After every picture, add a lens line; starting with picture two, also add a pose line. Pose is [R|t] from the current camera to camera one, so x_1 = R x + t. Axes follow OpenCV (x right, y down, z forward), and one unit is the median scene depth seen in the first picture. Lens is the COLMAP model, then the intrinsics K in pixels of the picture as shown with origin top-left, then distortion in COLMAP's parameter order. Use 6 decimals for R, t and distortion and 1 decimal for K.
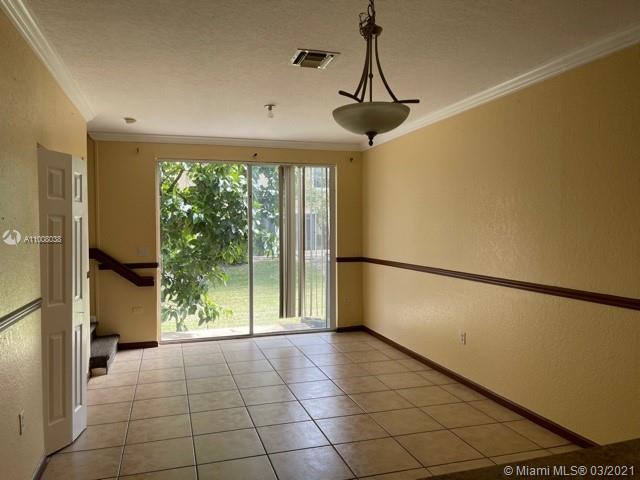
lens RADIAL K [[496.3, 0, 315.3], [0, 496.3, 242.1], [0, 0, 1]] dist [0.060437, -0.069843]
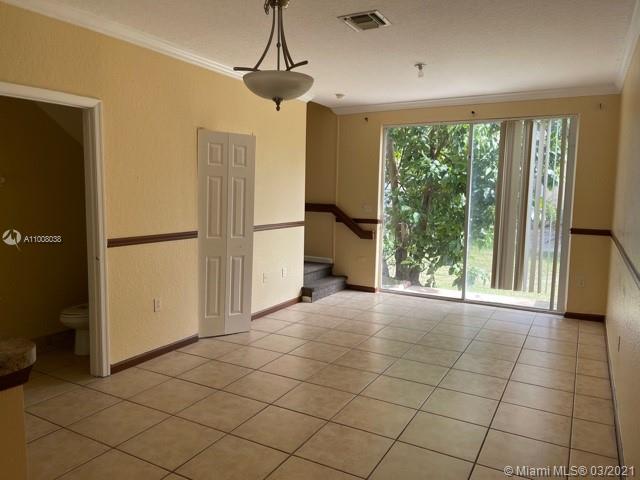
lens RADIAL K [[496.3, 0, 313.5], [0, 496.3, 238.5], [0, 0, 1]] dist [0.060437, -0.069843]
pose [[0.673460, 0.092707, -0.733387, 0.420171], [-0.043329, 0.995350, 0.086033, -0.005803], [0.737953, -0.026163, 0.674345, 0.134944]]
